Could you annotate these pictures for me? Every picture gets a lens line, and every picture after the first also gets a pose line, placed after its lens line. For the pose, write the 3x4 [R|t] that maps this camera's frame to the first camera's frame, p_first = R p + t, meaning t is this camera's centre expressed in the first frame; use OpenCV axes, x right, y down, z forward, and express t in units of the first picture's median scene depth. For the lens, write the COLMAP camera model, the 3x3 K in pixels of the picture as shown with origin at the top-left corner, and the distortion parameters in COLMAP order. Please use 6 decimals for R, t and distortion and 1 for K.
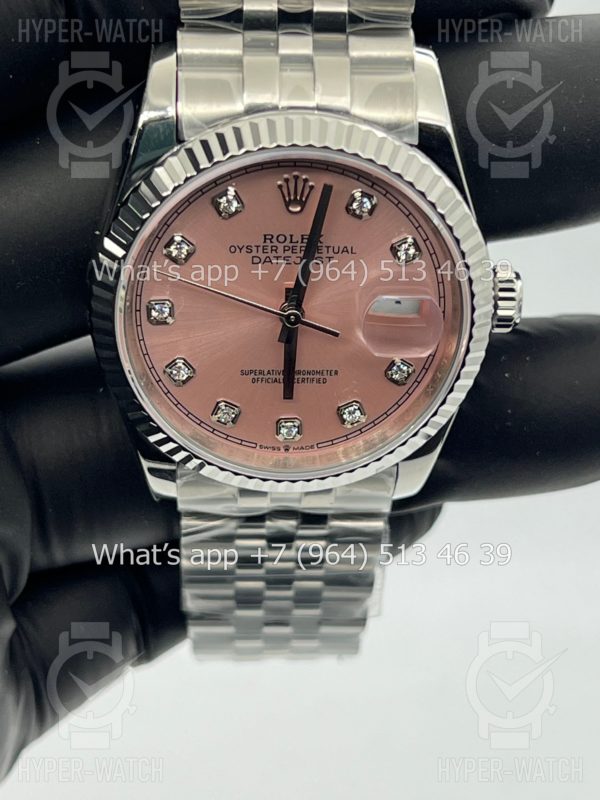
lens RADIAL K [[1863.5, 0, 300.0], [0, 1863.5, 400.0], [0, 0, 1]] dist [0.310040, 0.081541]
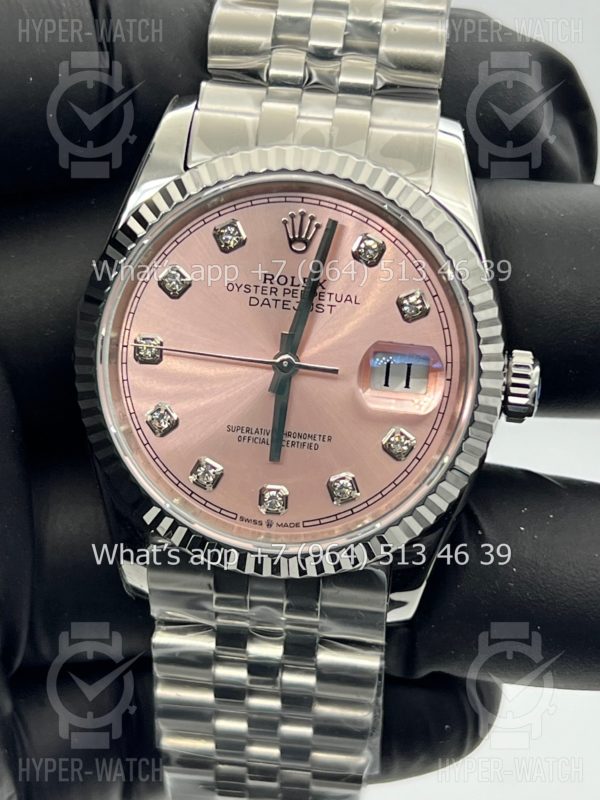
lens RADIAL K [[1863.5, 0, 300.0], [0, 1863.5, 400.0], [0, 0, 1]] dist [0.310040, 0.081541]
pose [[0.989366, 0.078106, -0.122695, 0.119198], [-0.117966, 0.924375, -0.362789, 0.310606], [0.085081, 0.373405, 0.923759, 0.145510]]
